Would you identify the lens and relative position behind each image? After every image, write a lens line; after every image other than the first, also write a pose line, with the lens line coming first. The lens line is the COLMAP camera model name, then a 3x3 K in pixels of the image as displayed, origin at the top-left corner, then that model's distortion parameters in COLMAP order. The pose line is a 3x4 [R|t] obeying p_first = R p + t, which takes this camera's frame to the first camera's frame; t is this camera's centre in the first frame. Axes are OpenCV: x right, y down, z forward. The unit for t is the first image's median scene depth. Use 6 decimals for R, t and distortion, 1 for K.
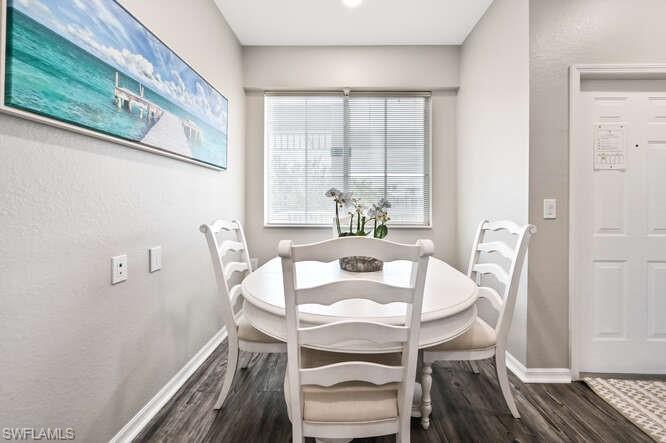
lens RADIAL K [[279.3, 0, 337.3], [0, 279.3, 204.9], [0, 0, 1]] dist [-0.003491, 0.000682]
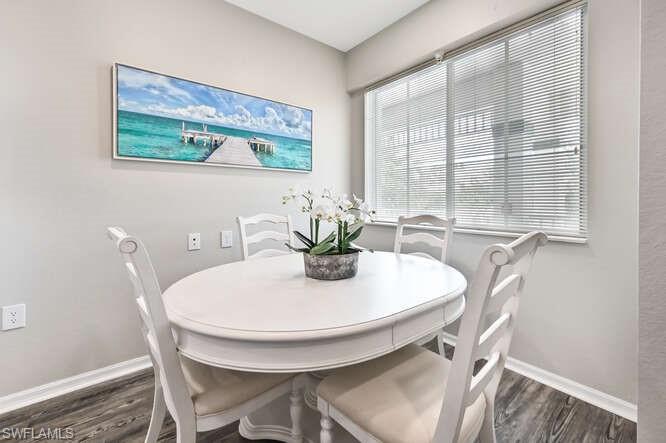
lens RADIAL K [[279.3, 0, 322.1], [0, 279.3, 203.8], [0, 0, 1]] dist [-0.003491, 0.000682]
pose [[0.629044, -0.000512, -0.777370, 0.908653], [0.004222, 0.999987, 0.002758, 0.007010], [0.777358, -0.005017, 0.629038, 0.538363]]
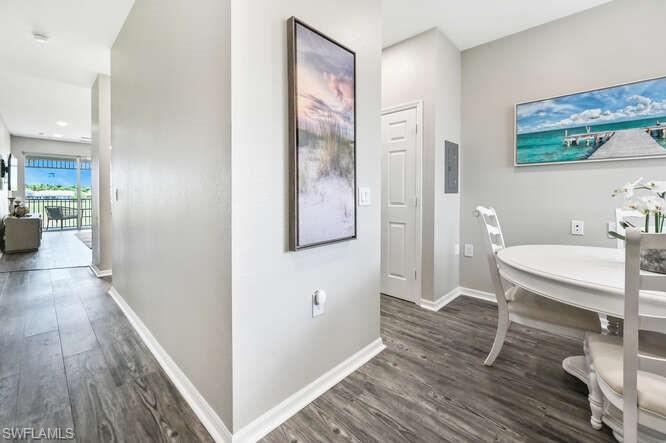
lens RADIAL K [[279.3, 0, 341.1], [0, 279.3, 197.4], [0, 0, 1]] dist [-0.003491, 0.000682]
pose [[-0.662865, 0.004072, -0.748728, 1.660883], [-0.004837, 0.999941, 0.009721, 0.008425], [0.748724, 0.010066, -0.662806, 1.012593]]
